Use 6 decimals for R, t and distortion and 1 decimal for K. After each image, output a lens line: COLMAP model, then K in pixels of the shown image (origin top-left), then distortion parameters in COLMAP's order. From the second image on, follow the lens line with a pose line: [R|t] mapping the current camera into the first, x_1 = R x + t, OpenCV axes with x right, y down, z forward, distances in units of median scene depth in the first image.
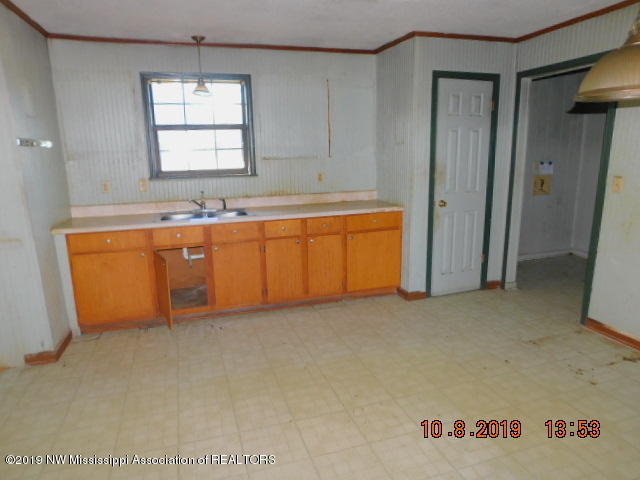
lens RADIAL K [[427.7, 0, 320.0], [0, 427.7, 240.0], [0, 0, 1]] dist [-0.048115, 0.000656]
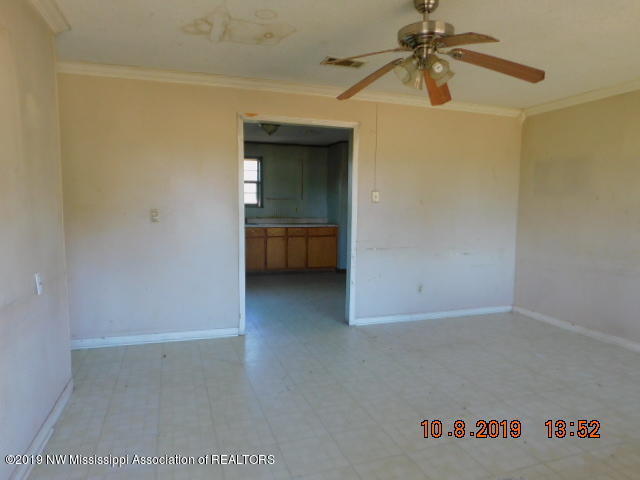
lens RADIAL K [[427.7, 0, 320.0], [0, 427.7, 240.0], [0, 0, 1]] dist [-0.048115, 0.000656]
pose [[0.999228, 0.028562, 0.026974, 0.064092], [-0.025253, 0.992938, -0.115915, 0.227246], [-0.030094, 0.115145, 0.992893, -0.964735]]
